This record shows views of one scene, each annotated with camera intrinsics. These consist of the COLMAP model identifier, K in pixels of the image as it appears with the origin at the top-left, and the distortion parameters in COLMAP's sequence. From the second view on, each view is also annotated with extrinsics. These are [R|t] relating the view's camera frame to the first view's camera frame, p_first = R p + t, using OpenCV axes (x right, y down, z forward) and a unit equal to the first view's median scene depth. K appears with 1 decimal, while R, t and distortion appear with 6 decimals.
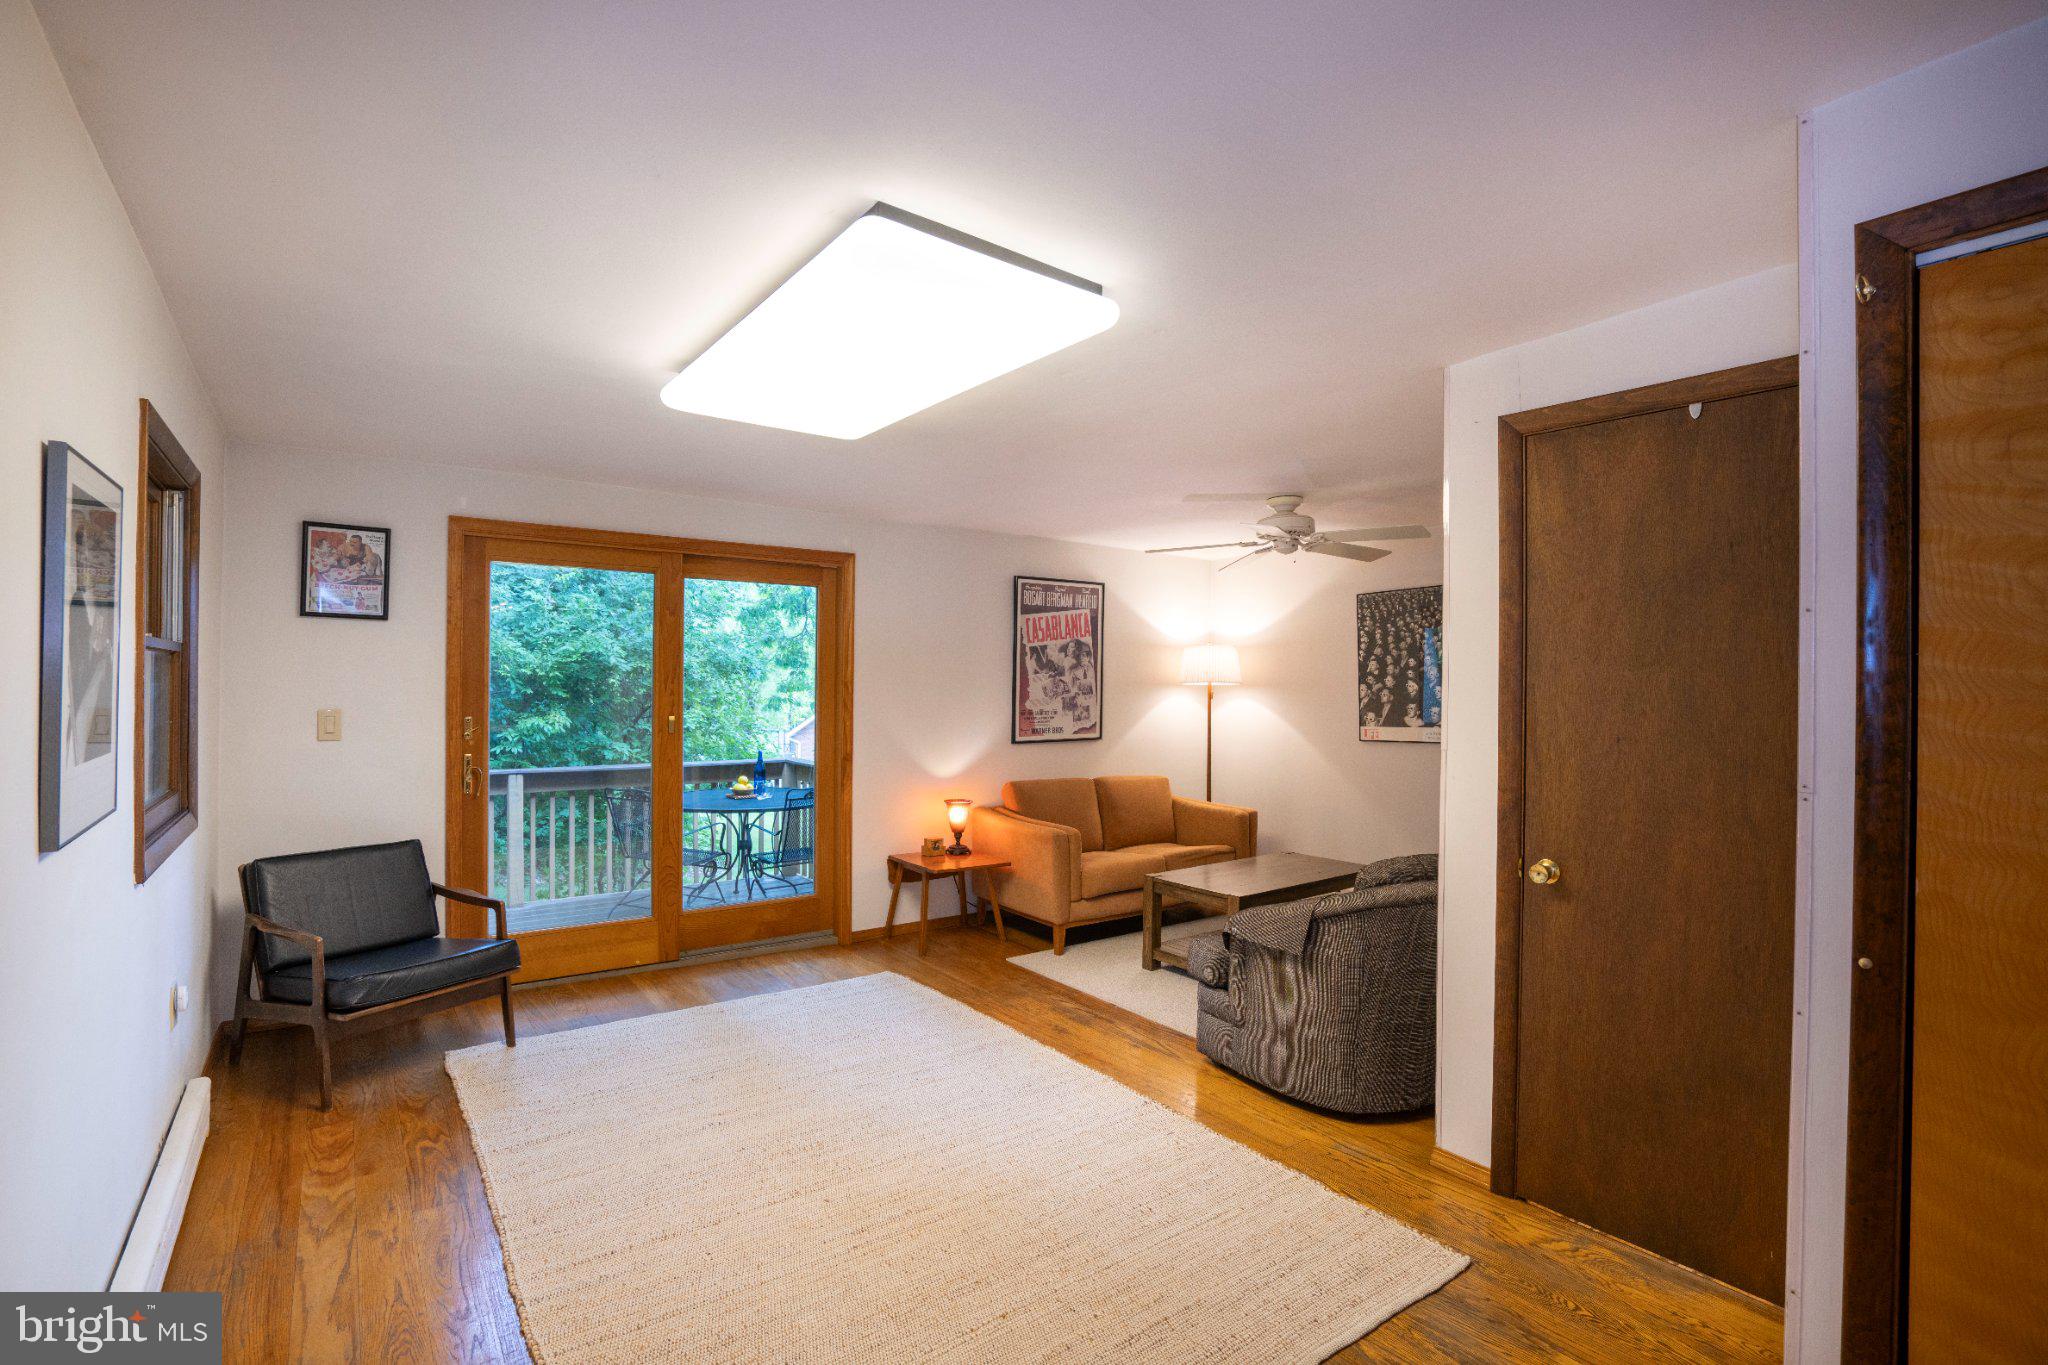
lens RADIAL K [[946.5, 0, 1001.8], [0, 946.5, 681.3], [0, 0, 1]] dist [-0.053307, 0.018497]
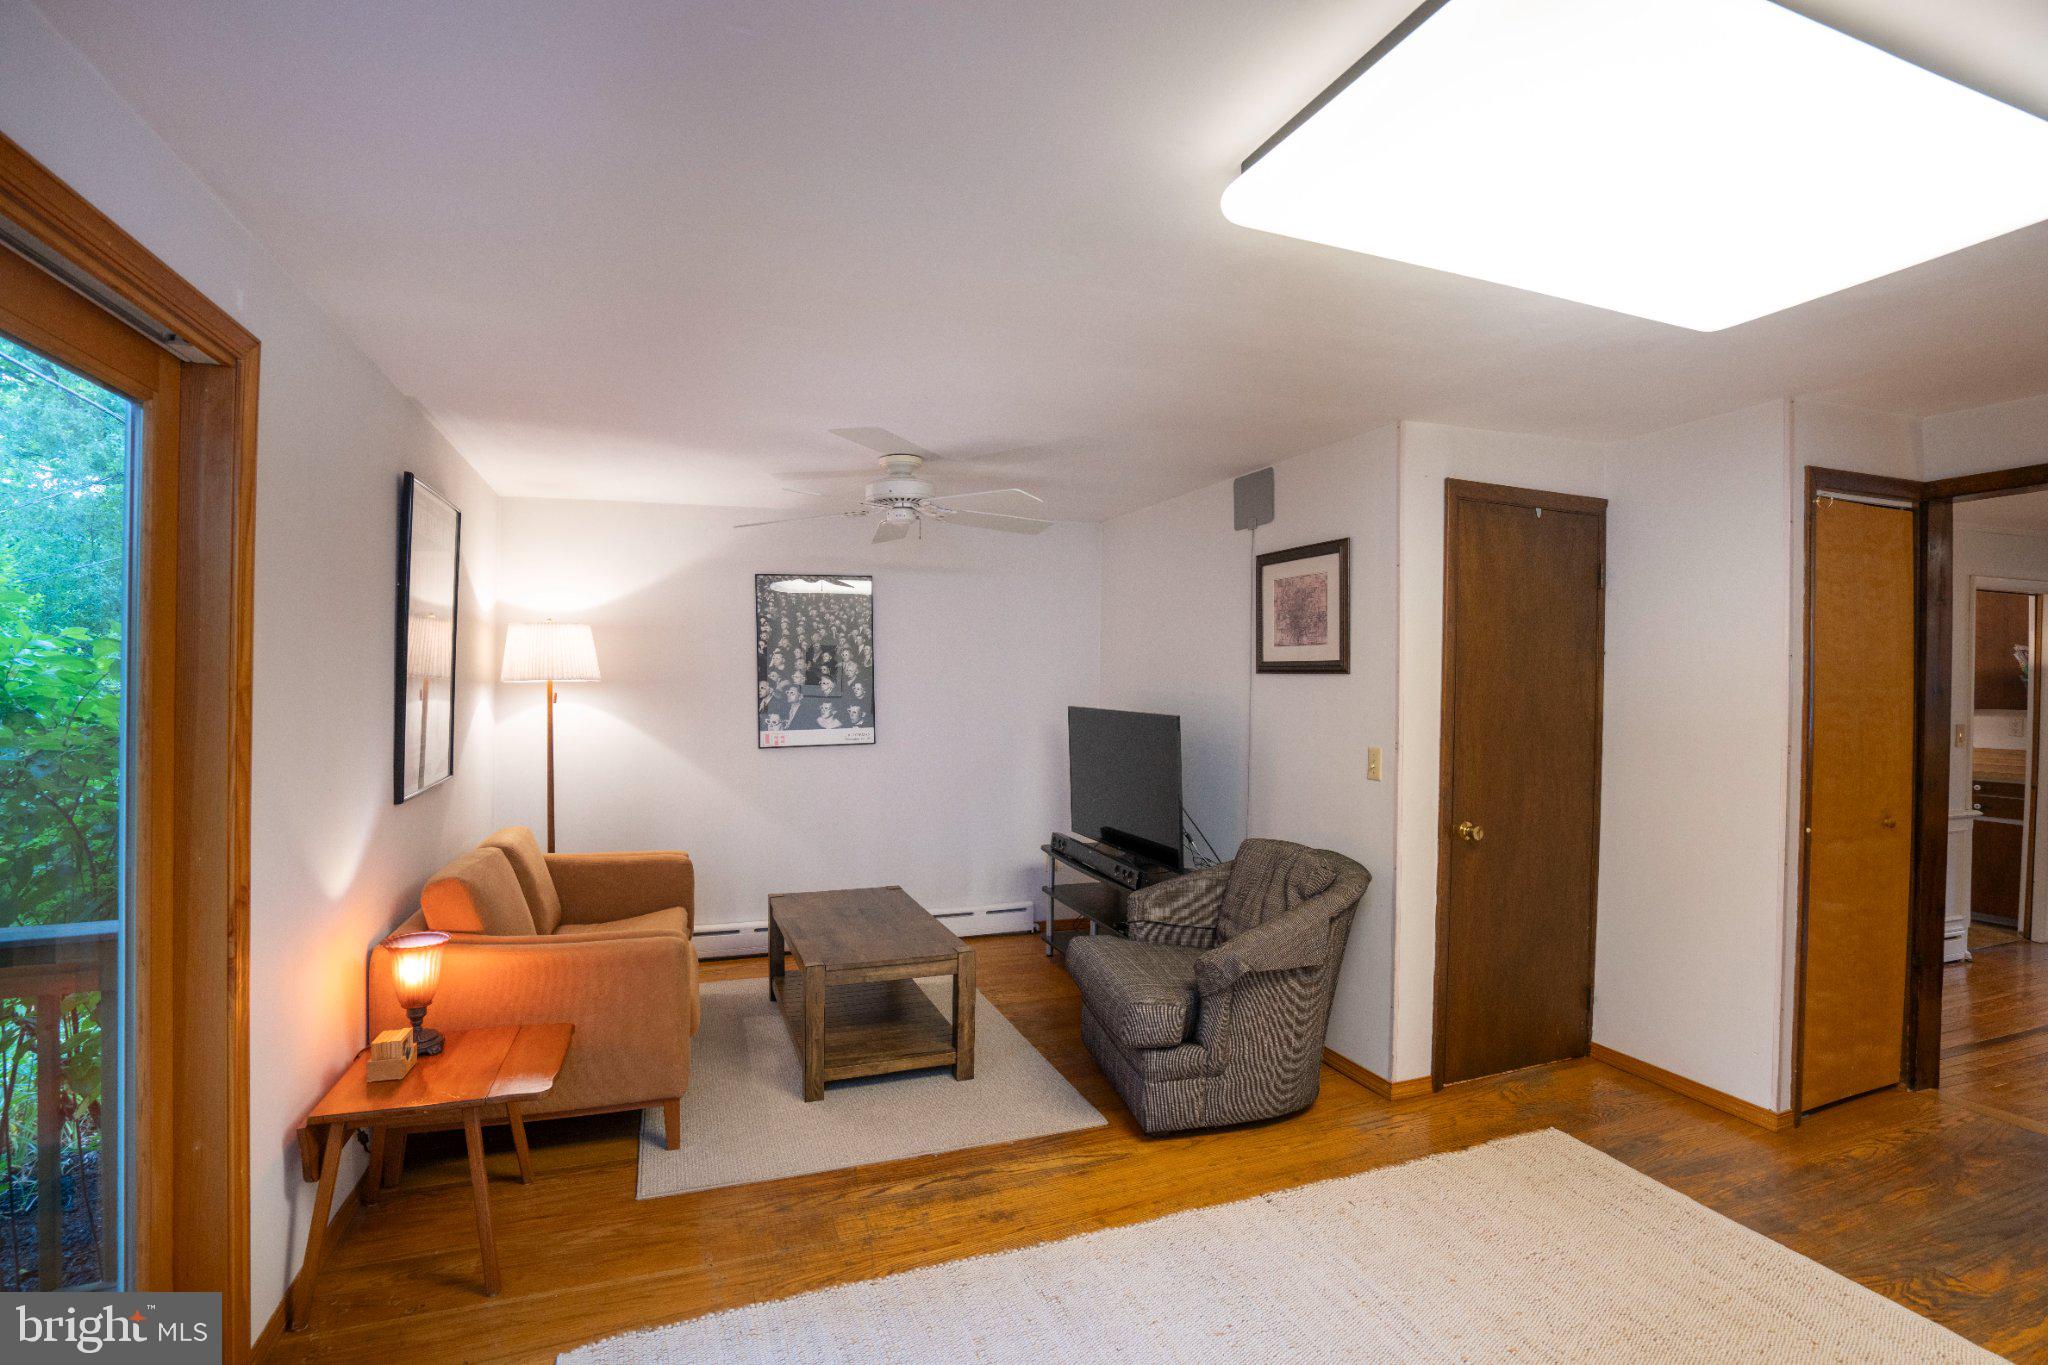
lens RADIAL K [[946.5, 0, 1041.4], [0, 946.5, 692.0], [0, 0, 1]] dist [-0.053307, 0.018497]
pose [[0.252845, -0.018330, 0.967333, -0.463939], [-0.010022, 0.999717, 0.021563, -0.009829], [-0.967455, -0.015147, 0.252590, 0.675809]]
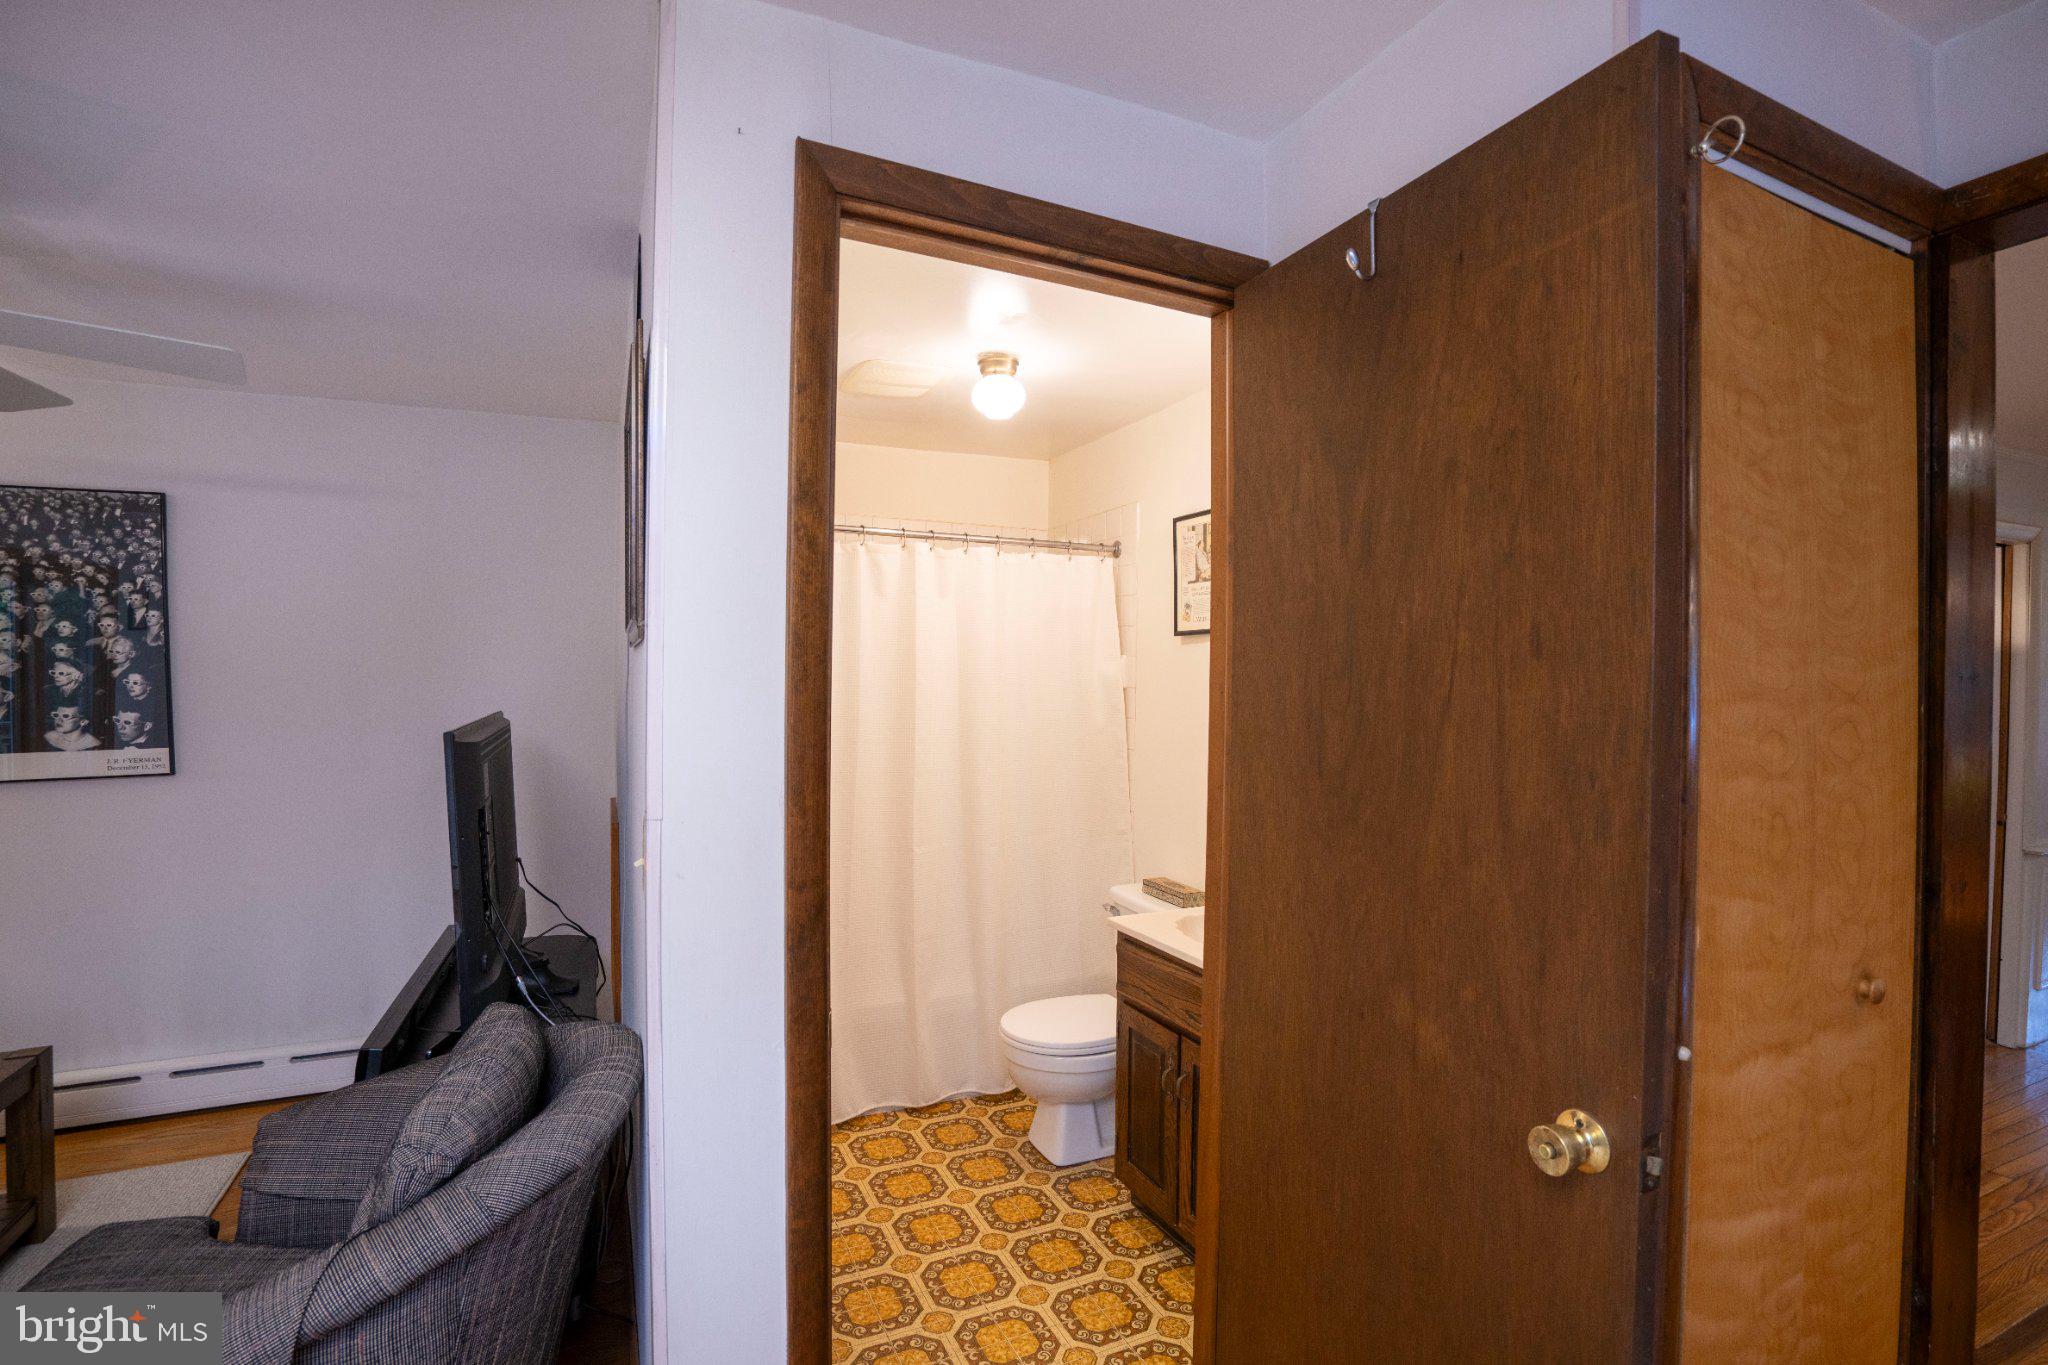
lens RADIAL K [[946.5, 0, 1036.3], [0, 946.5, 691.8], [0, 0, 1]] dist [-0.053307, 0.018497]
pose [[0.180484, -0.017576, 0.983421, 0.035618], [-0.009684, 0.999760, 0.019646, 0.000008], [-0.983530, -0.013070, 0.180271, 0.437468]]
